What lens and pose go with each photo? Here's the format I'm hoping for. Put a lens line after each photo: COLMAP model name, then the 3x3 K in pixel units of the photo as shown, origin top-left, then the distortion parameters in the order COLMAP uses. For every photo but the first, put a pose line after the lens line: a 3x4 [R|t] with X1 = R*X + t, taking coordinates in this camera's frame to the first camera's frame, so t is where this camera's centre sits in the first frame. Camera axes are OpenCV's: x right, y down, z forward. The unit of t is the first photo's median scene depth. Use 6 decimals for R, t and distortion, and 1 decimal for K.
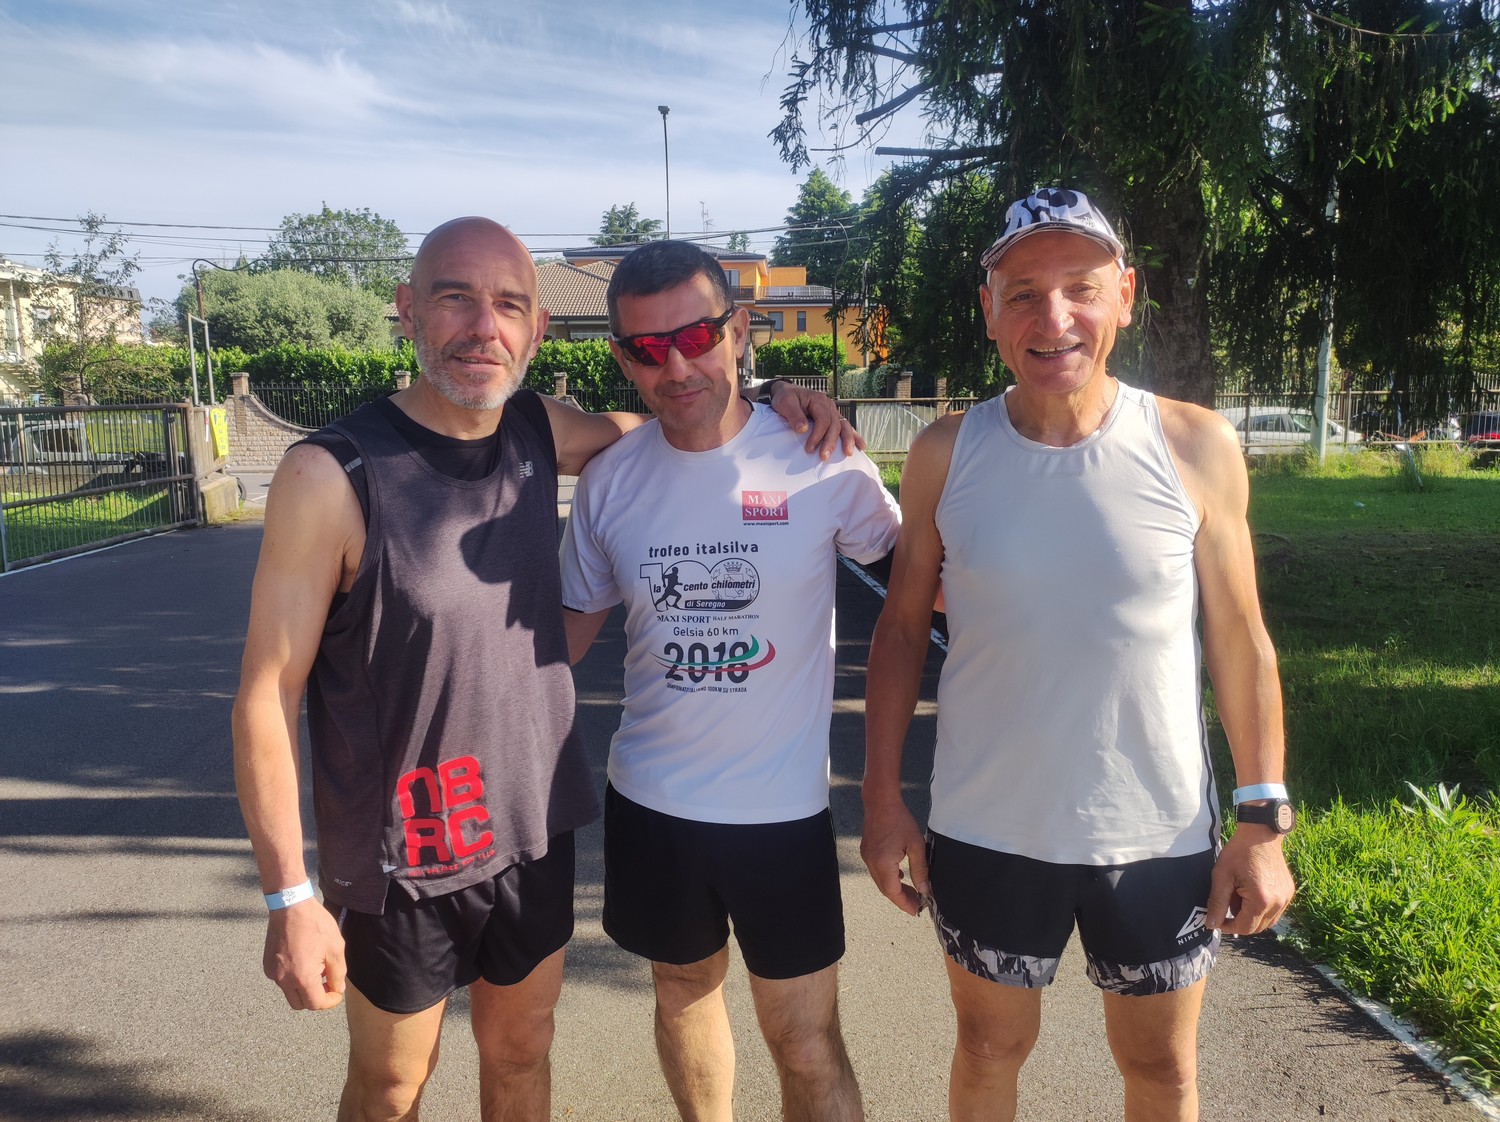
lens RADIAL K [[1106.9, 0, 750.0], [0, 1106.9, 561.0], [0, 0, 1]] dist [0.079086, -0.104011]
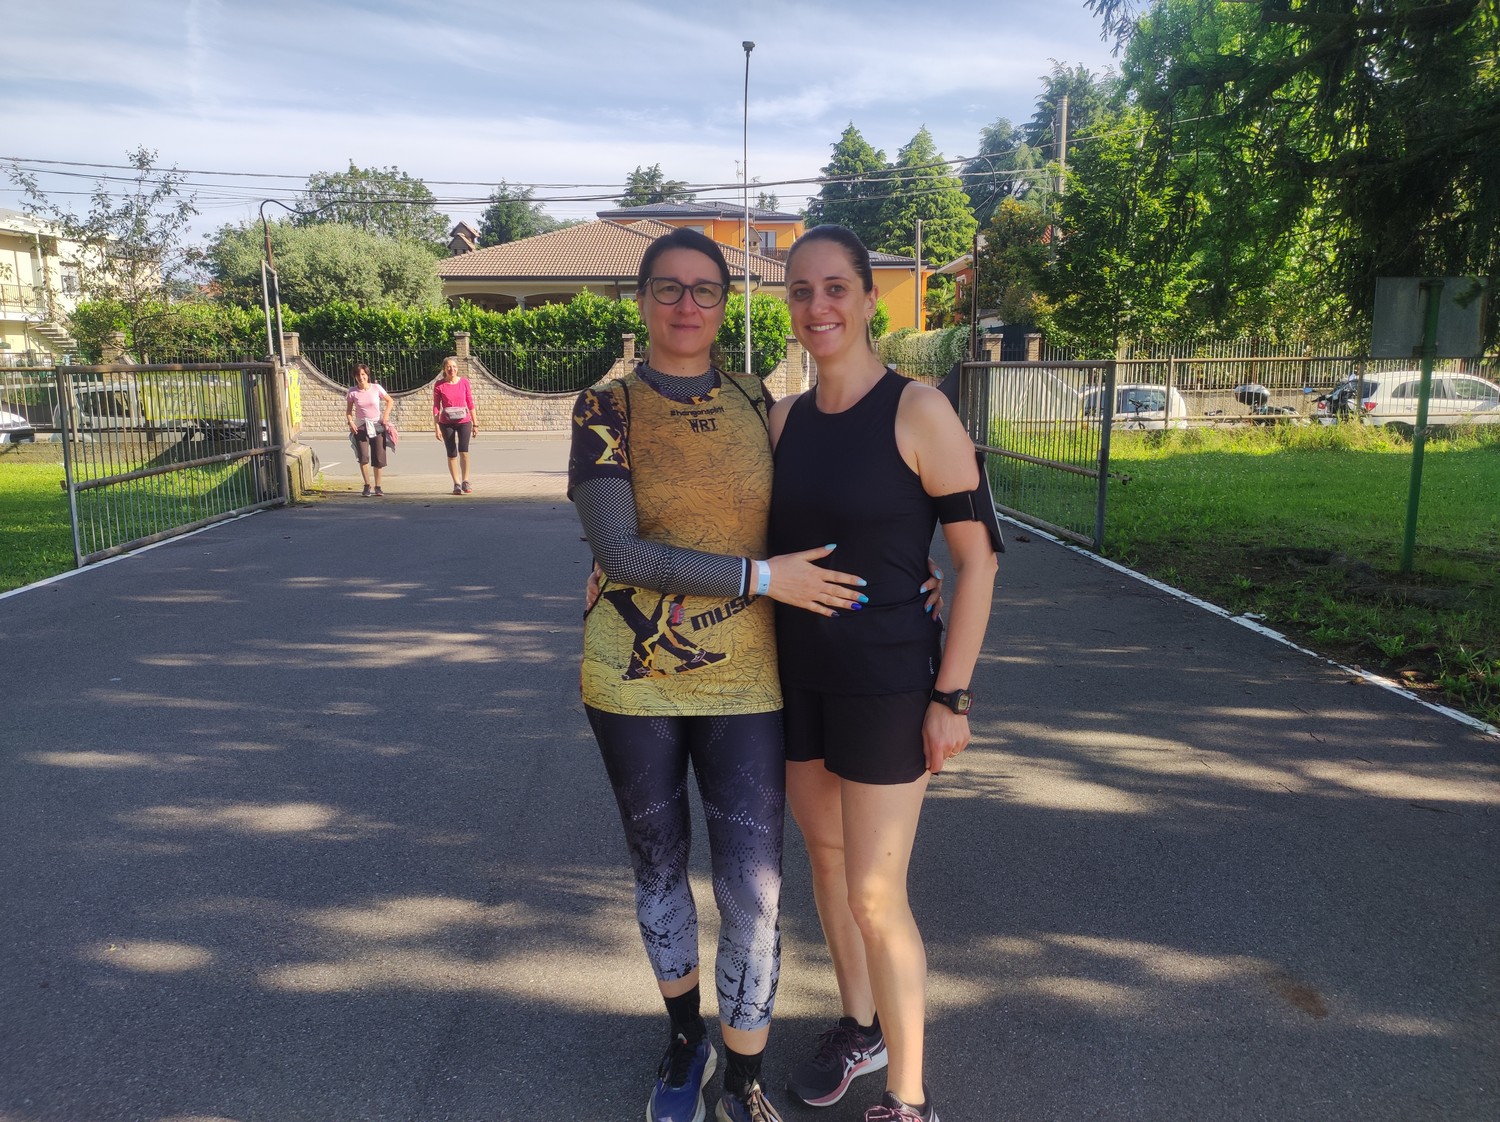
lens RADIAL K [[1093.8, 0, 750.0], [0, 1093.8, 561.0], [0, 0, 1]] dist [0.084998, -0.087036]
pose [[0.999918, 0.005989, -0.011355, -0.055264], [-0.005622, 0.999471, 0.032035, -0.008016], [0.011541, -0.031969, 0.999422, 0.065773]]
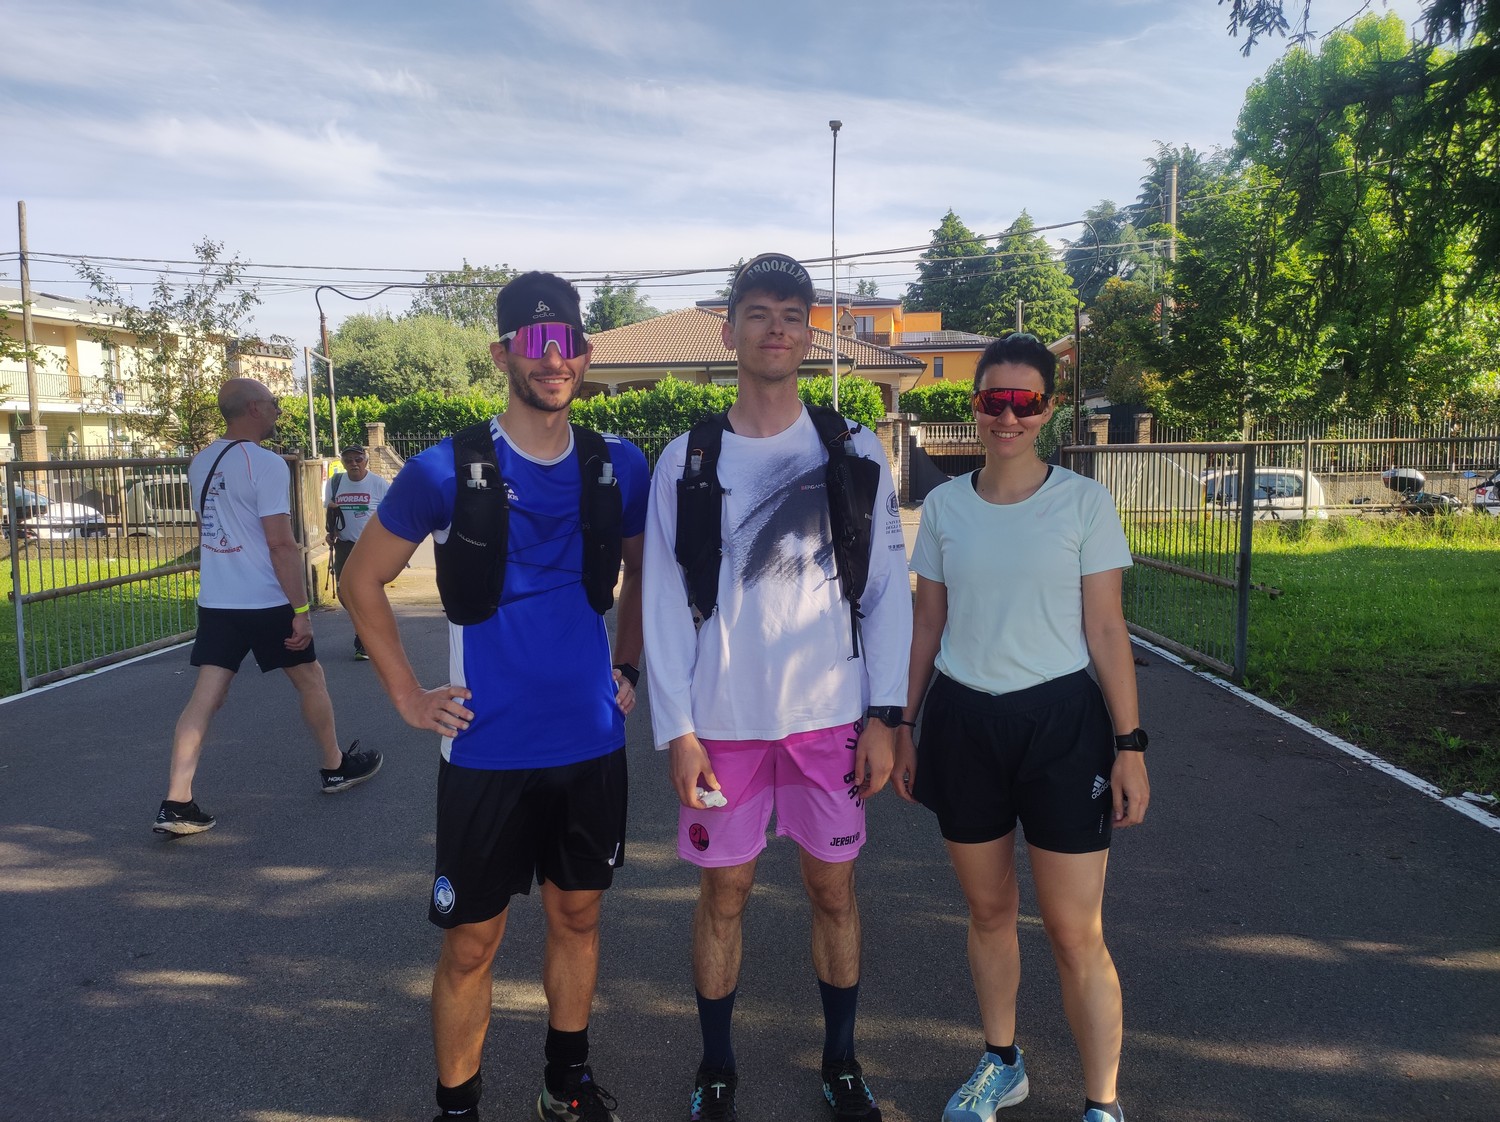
lens RADIAL K [[1093.8, 0, 750.0], [0, 1093.8, 561.0], [0, 0, 1]] dist [0.084998, -0.087036]
pose [[0.994539, 0.005804, -0.104204, -0.044610], [-0.010216, 0.999071, -0.041857, -0.016142], [0.103865, 0.042692, 0.993675, 0.114553]]
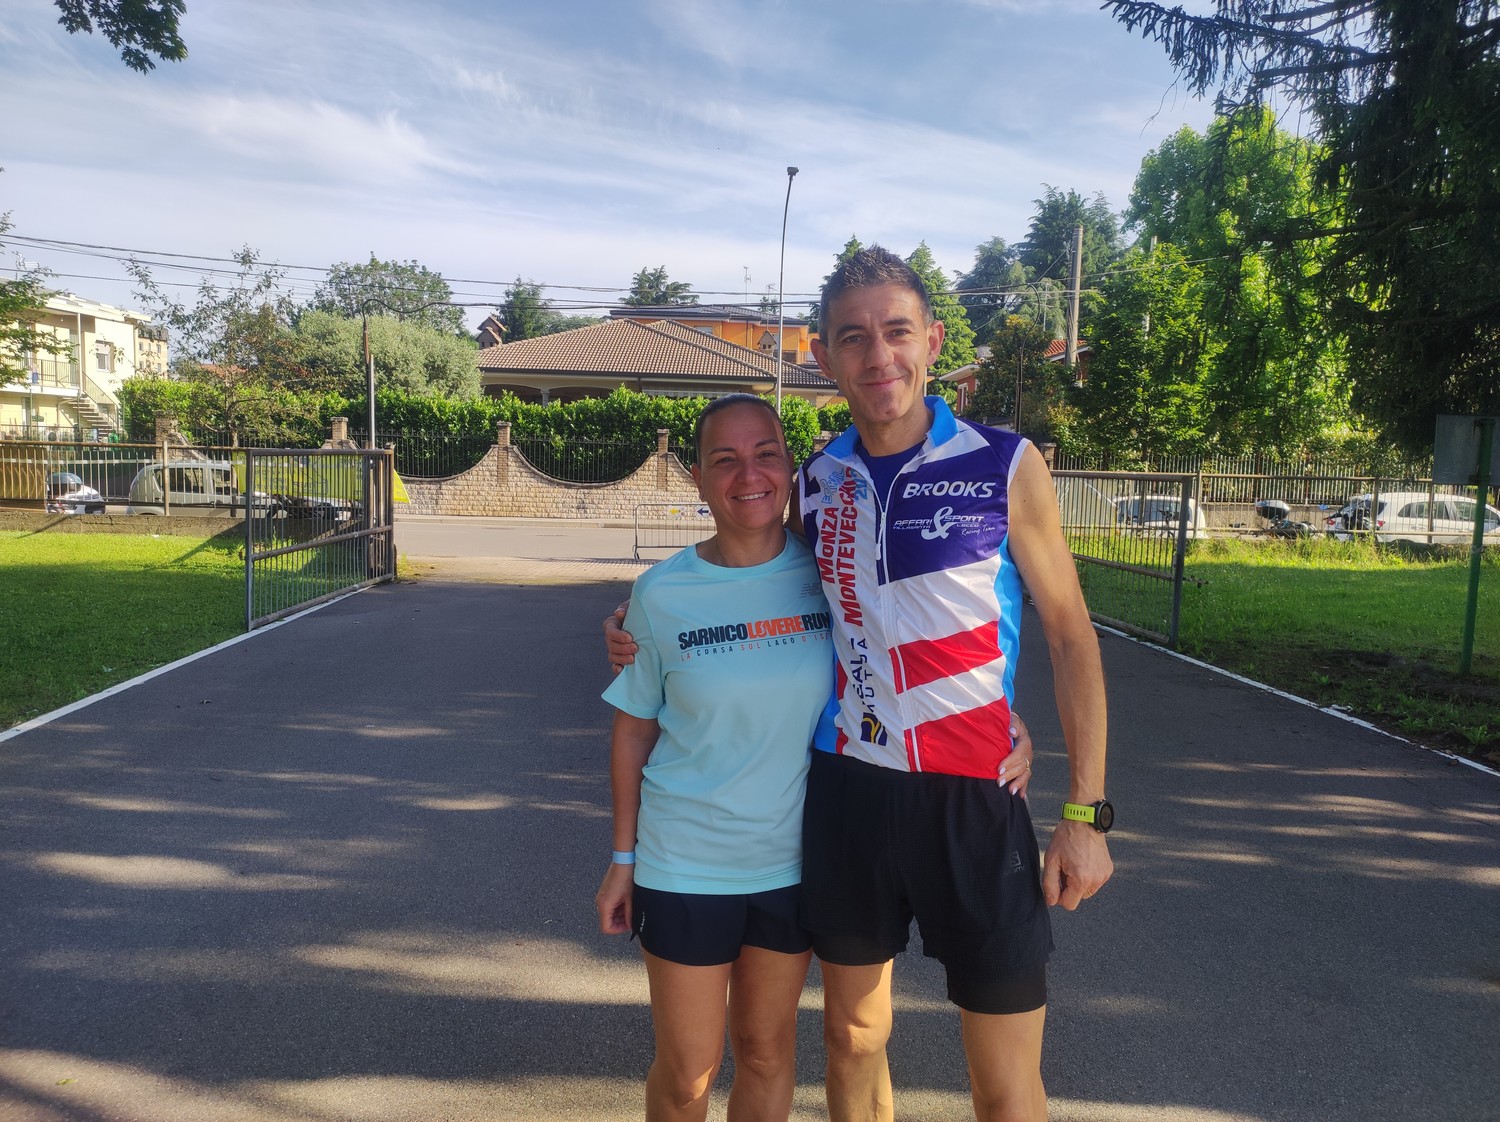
lens RADIAL K [[1093.8, 0, 750.0], [0, 1093.8, 561.0], [0, 0, 1]] dist [0.084998, -0.087036]
pose [[0.999222, 0.039424, 0.001217, -0.089183], [-0.039303, 0.997810, -0.053198, -0.004992], [-0.003311, 0.053108, 0.998583, 0.038961]]
